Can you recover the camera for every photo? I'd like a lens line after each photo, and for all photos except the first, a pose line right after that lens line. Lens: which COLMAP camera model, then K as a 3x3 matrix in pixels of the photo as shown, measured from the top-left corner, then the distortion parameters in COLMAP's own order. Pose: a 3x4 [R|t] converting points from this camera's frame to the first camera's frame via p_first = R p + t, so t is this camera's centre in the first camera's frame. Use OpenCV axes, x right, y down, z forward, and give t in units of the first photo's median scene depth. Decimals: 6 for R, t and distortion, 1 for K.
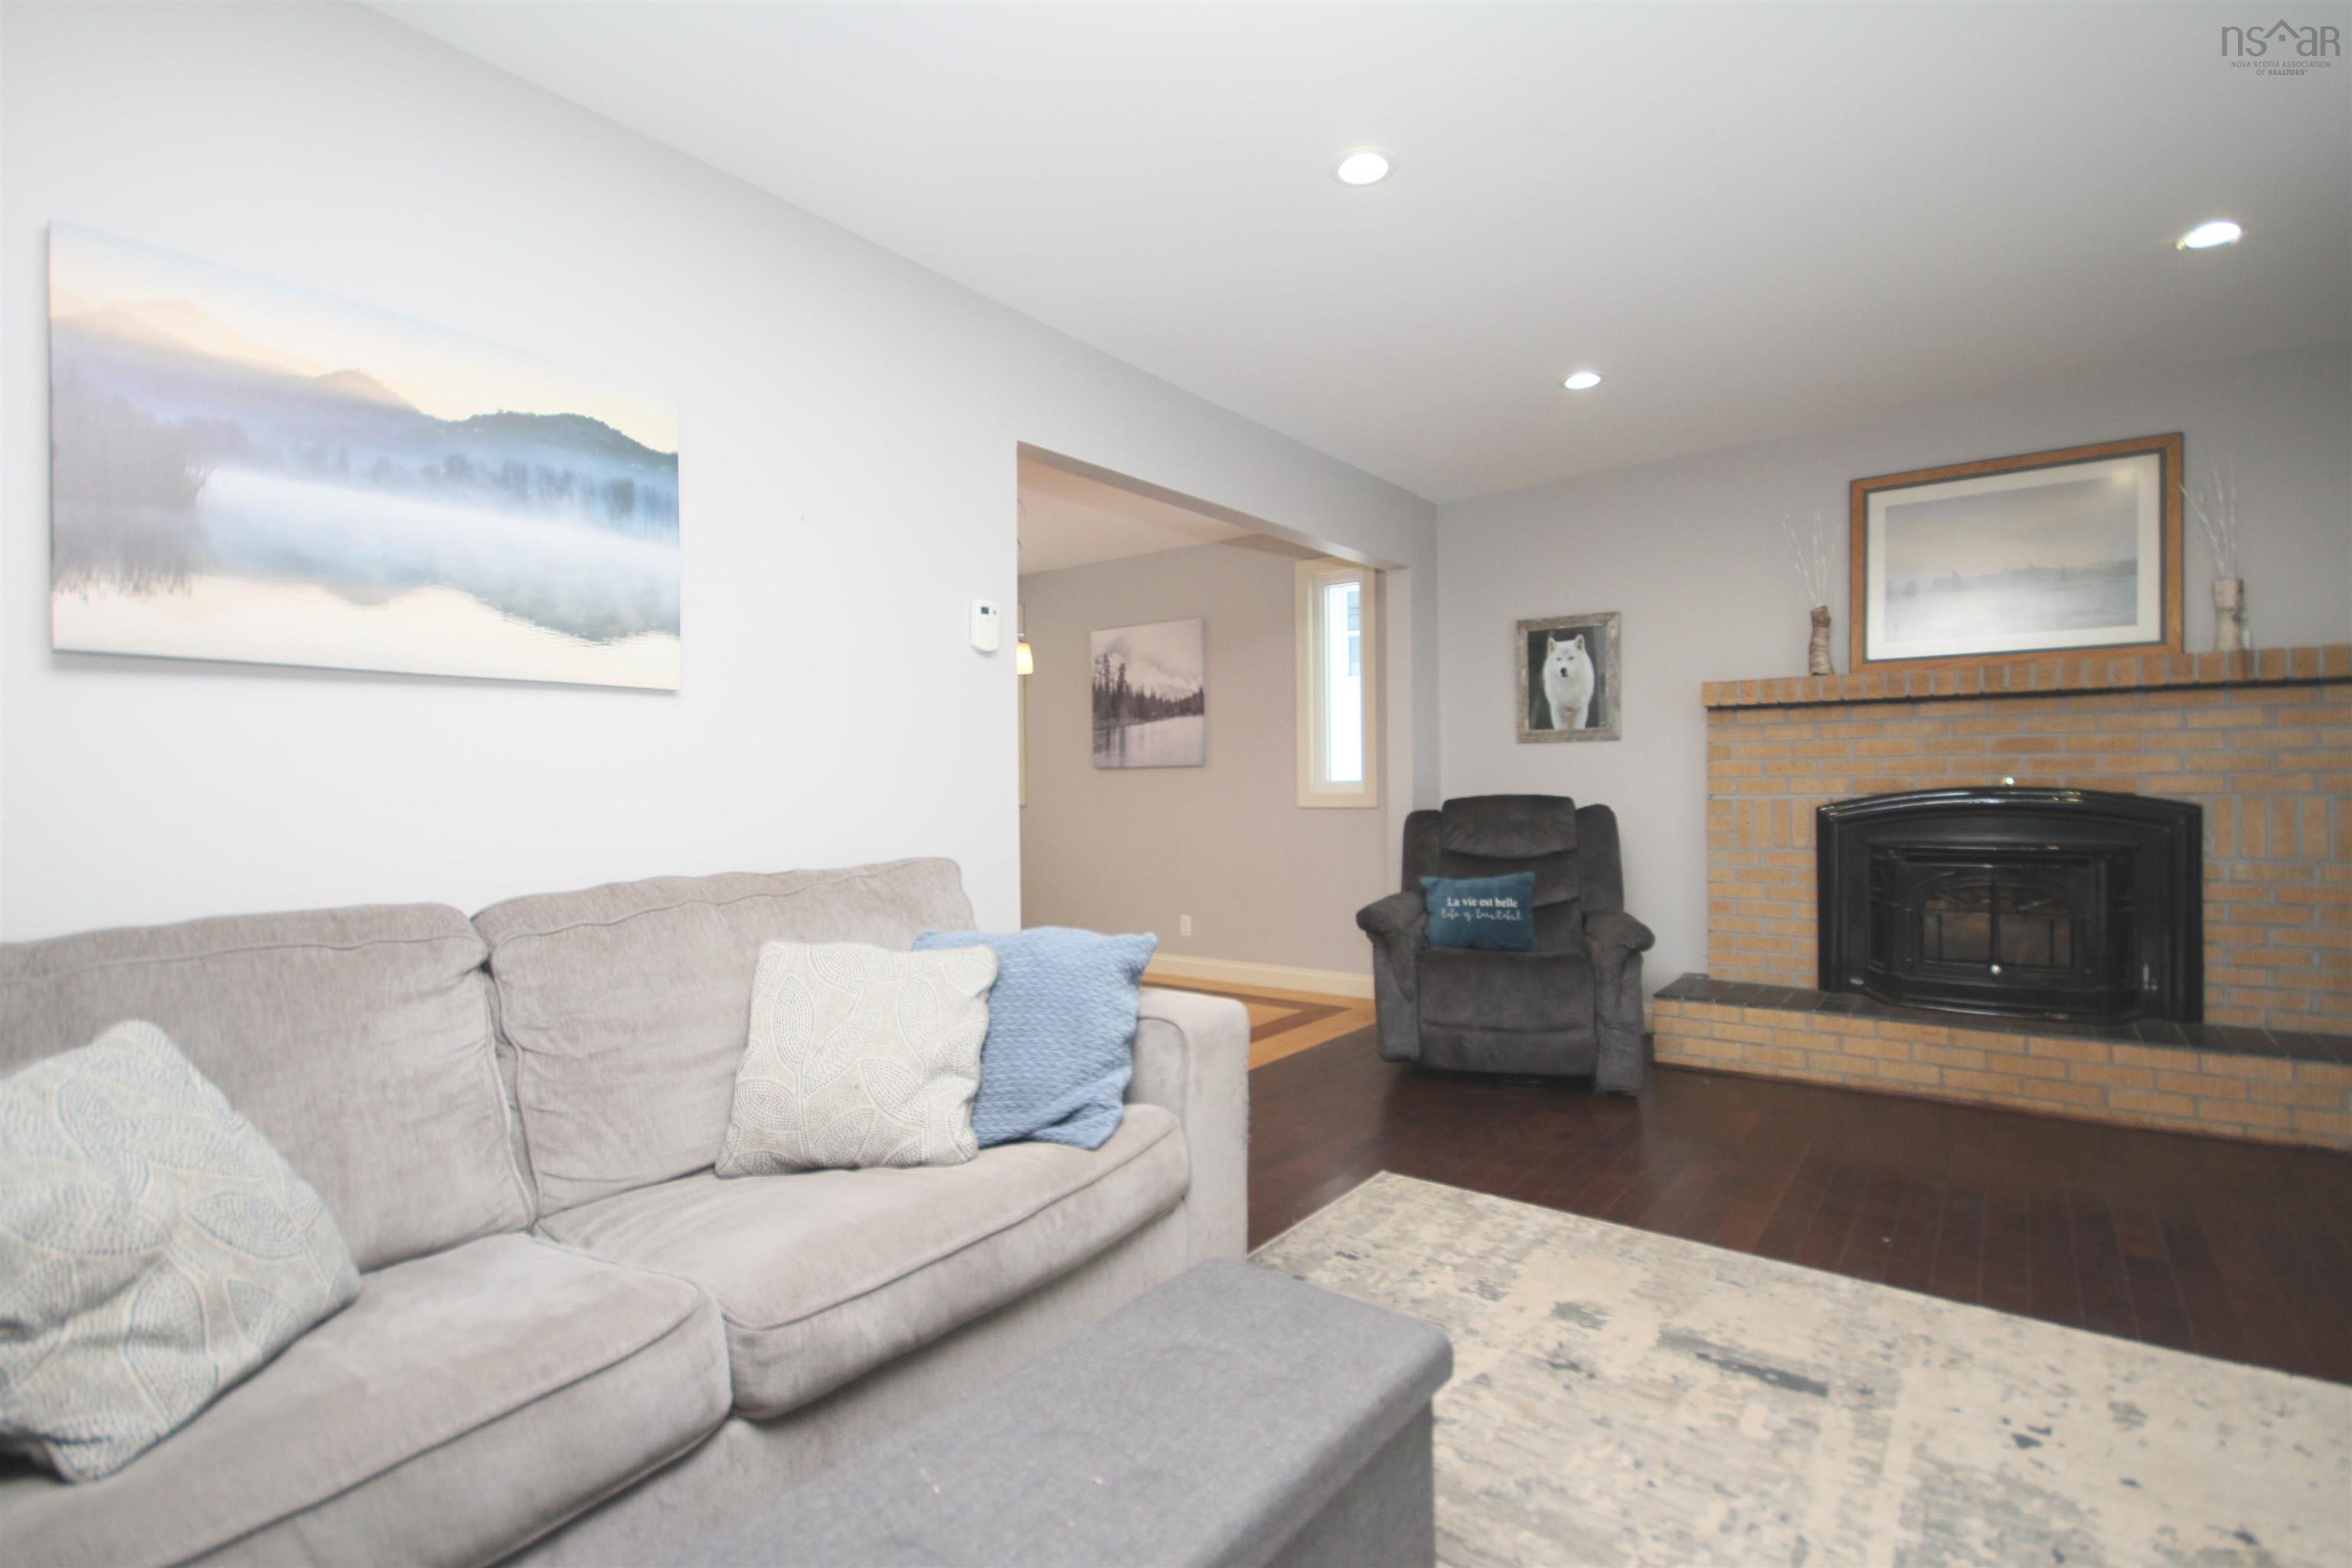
lens RADIAL K [[1093.1, 0, 1192.3], [0, 1093.1, 795.6], [0, 0, 1]] dist [0.006969, -0.007581]
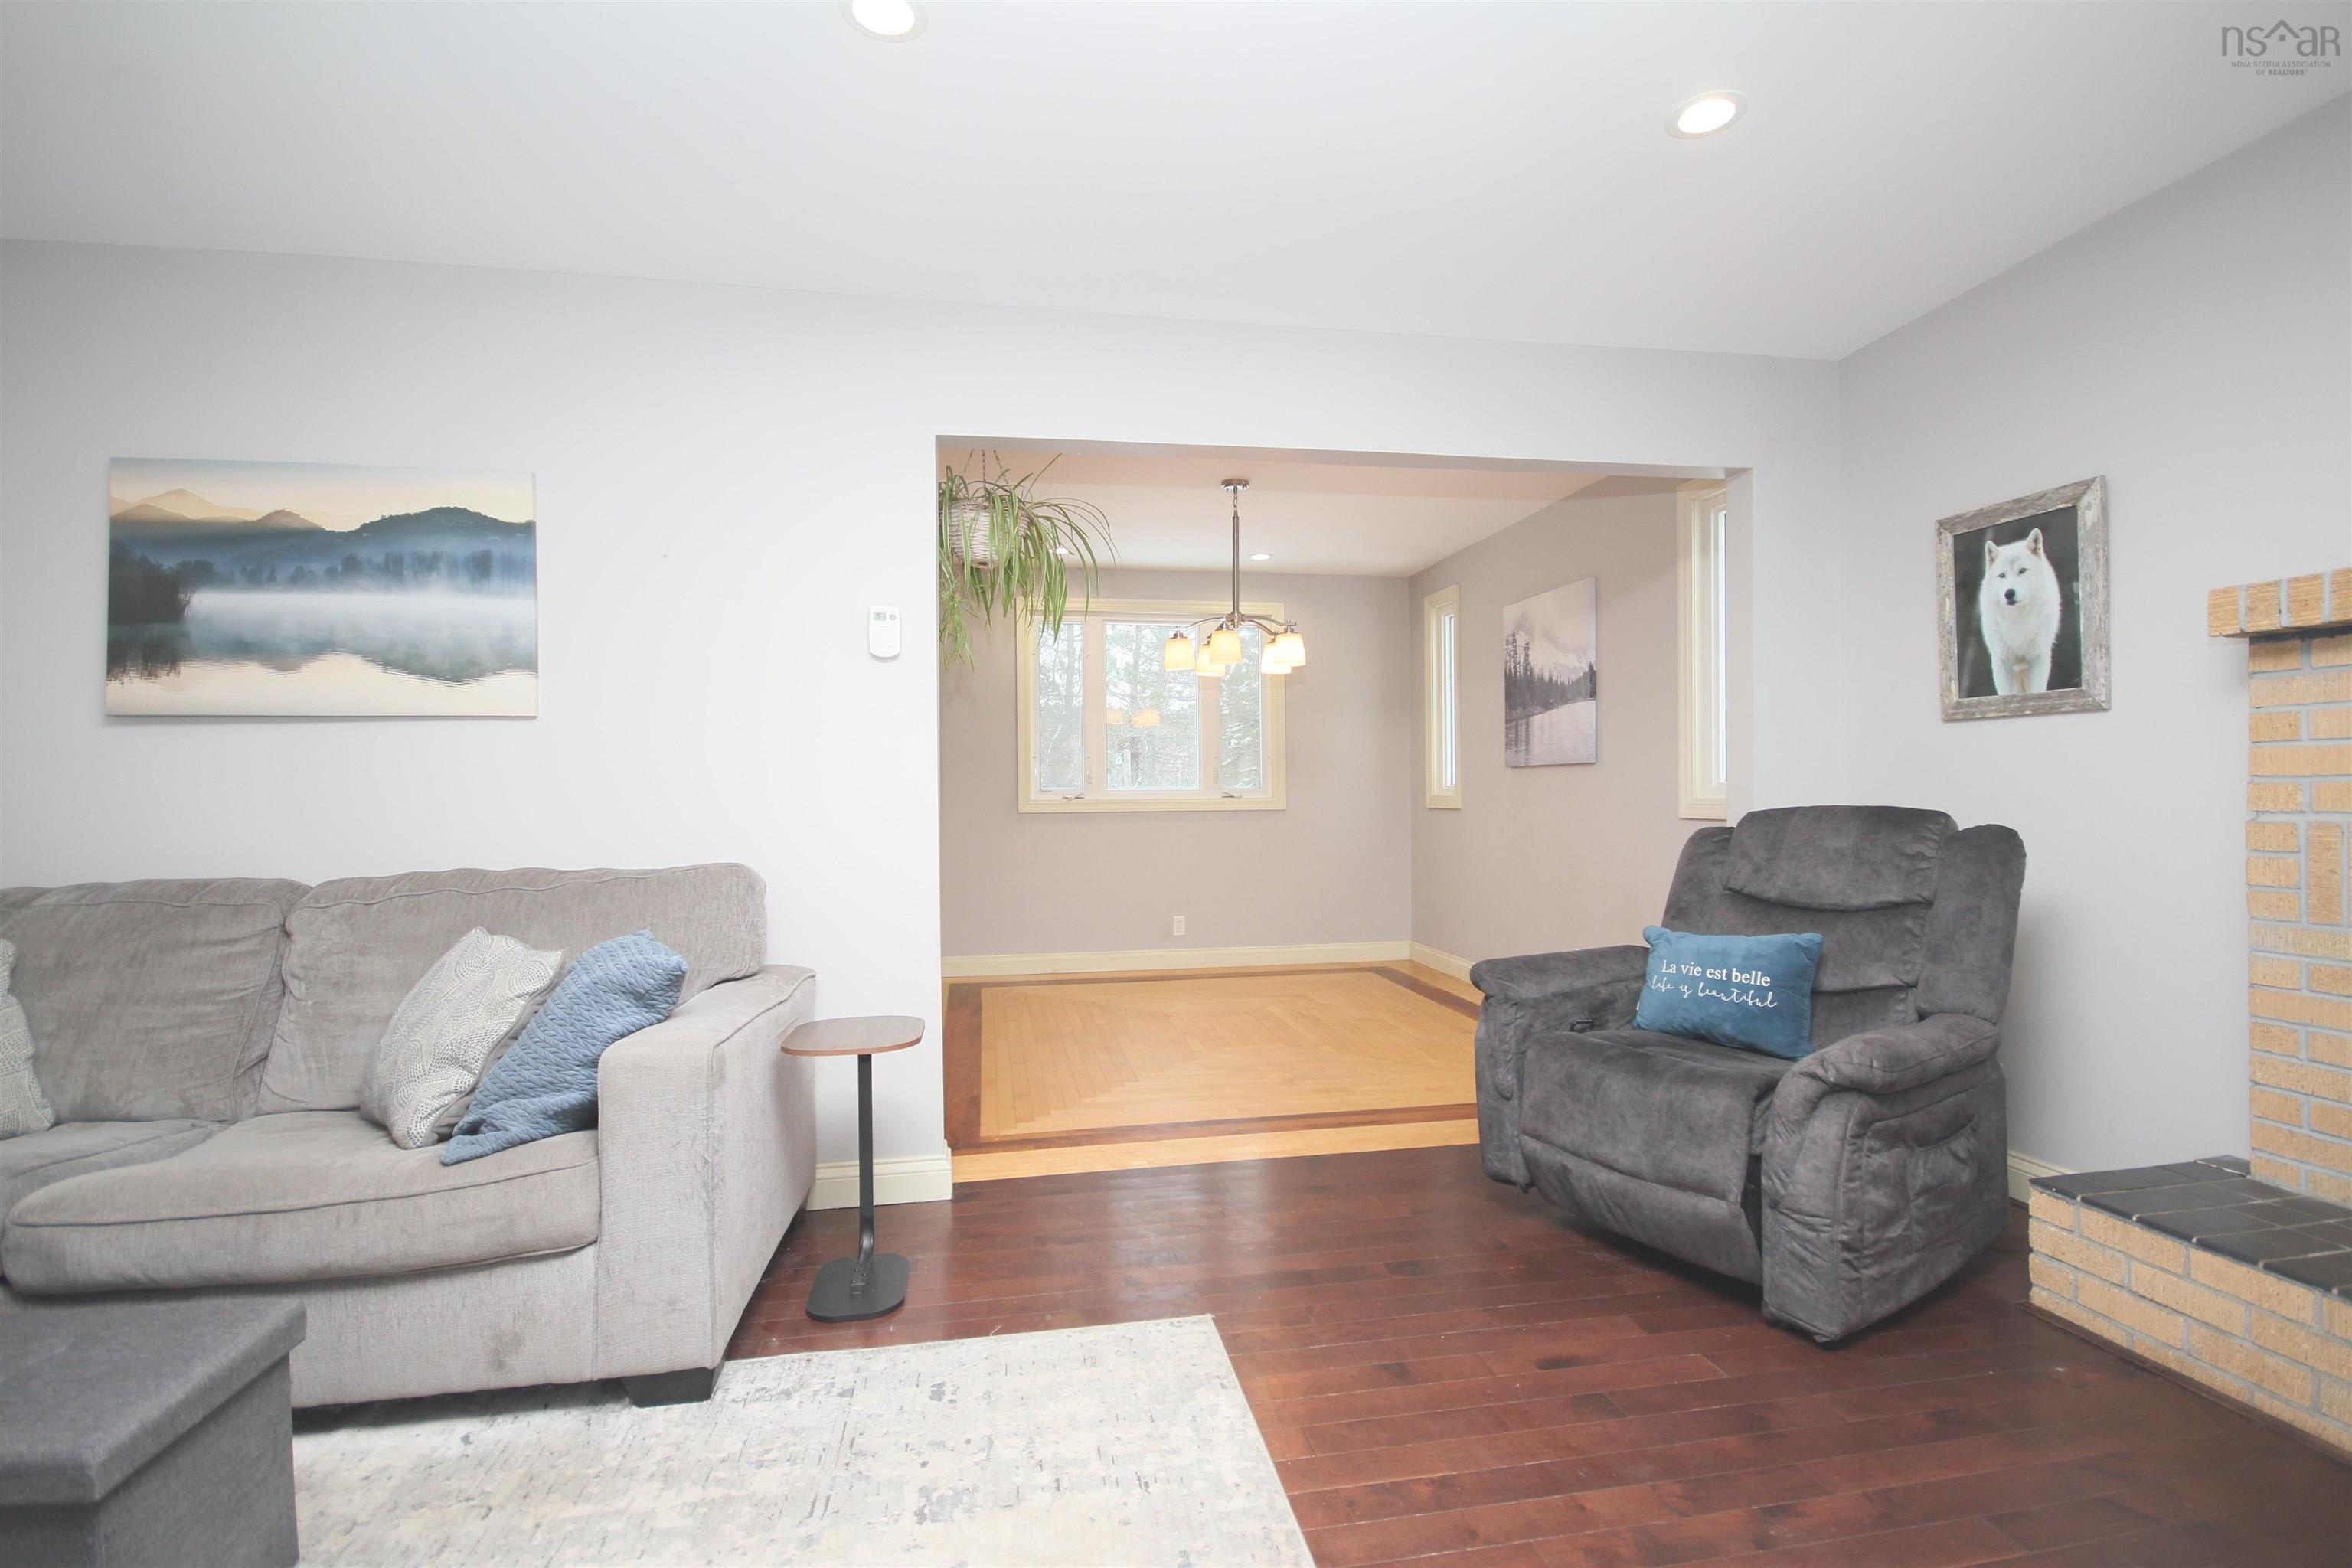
lens RADIAL K [[1093.1, 0, 1207.3], [0, 1093.1, 797.3], [0, 0, 1]] dist [0.006969, -0.007581]
pose [[0.739357, 0.006748, -0.673280, 0.583522], [-0.003780, 0.999976, 0.005871, -0.010575], [0.673303, -0.001796, 0.739364, 0.390776]]
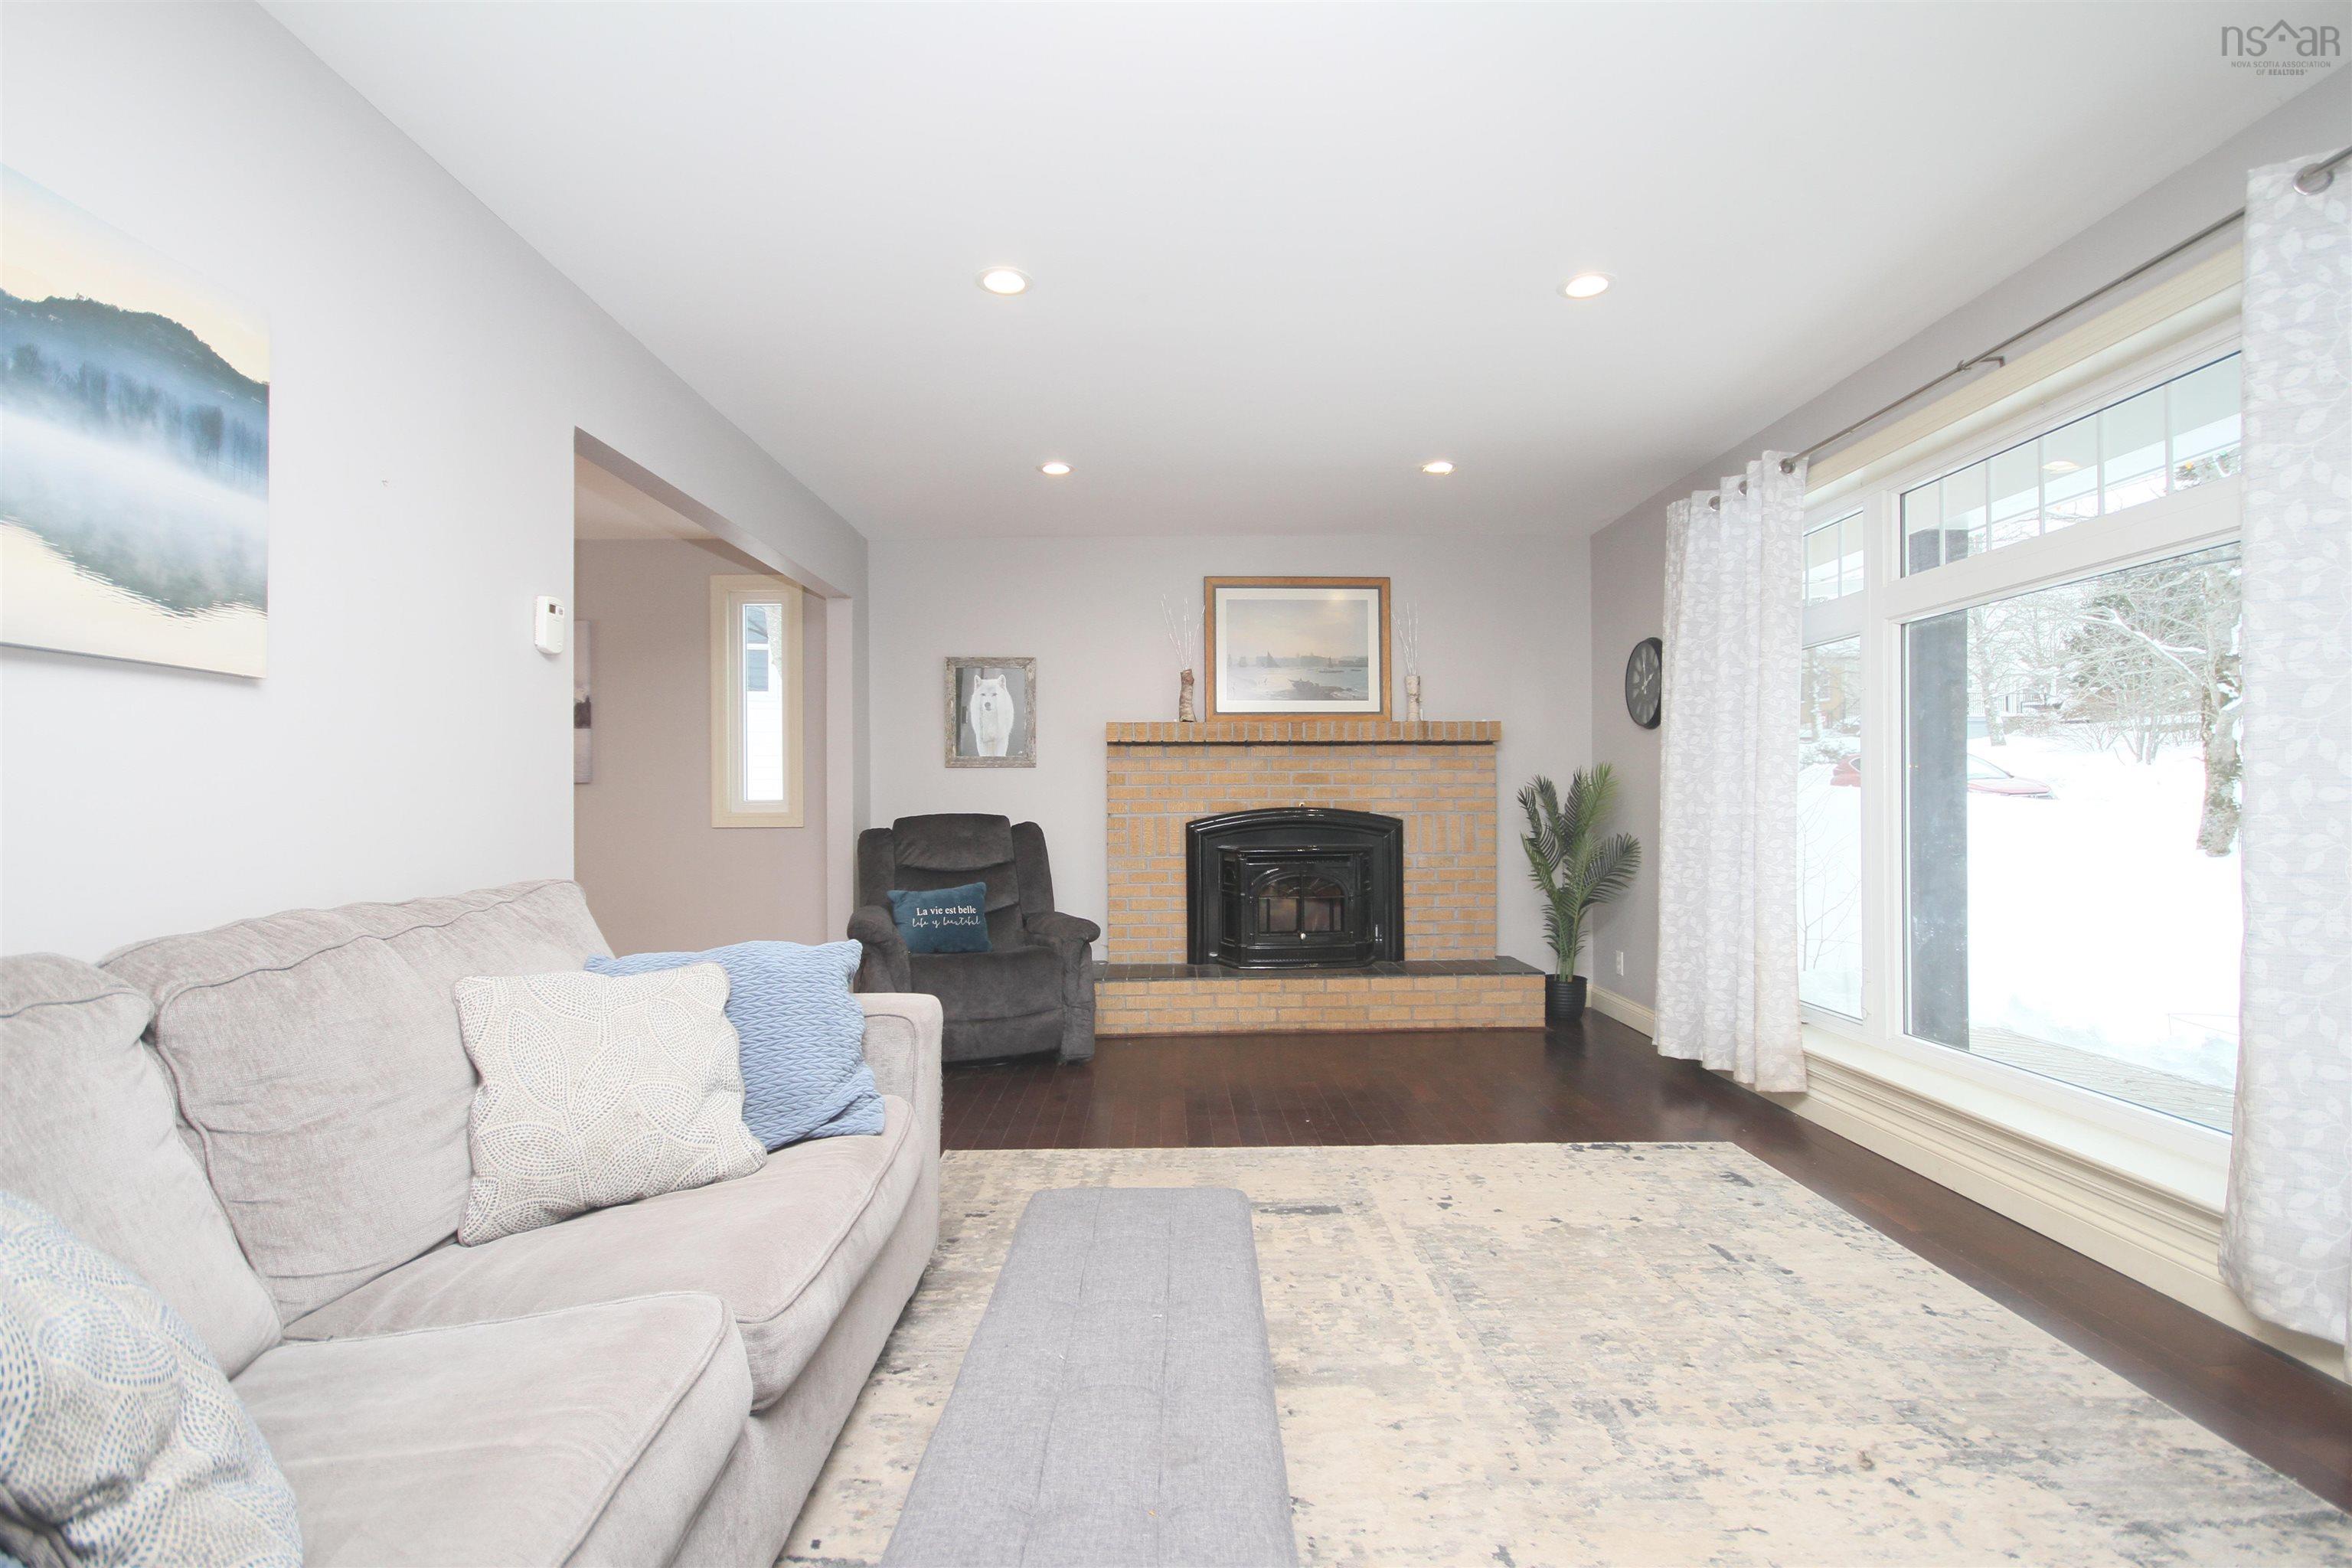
lens RADIAL K [[1093.1, 0, 1192.2], [0, 1093.1, 794.3], [0, 0, 1]] dist [0.006969, -0.007581]
pose [[0.782659, 0.010120, 0.622368, -0.281640], [0.003672, 0.999775, -0.020875, 0.004447], [-0.622440, 0.018623, 0.782446, -0.028551]]
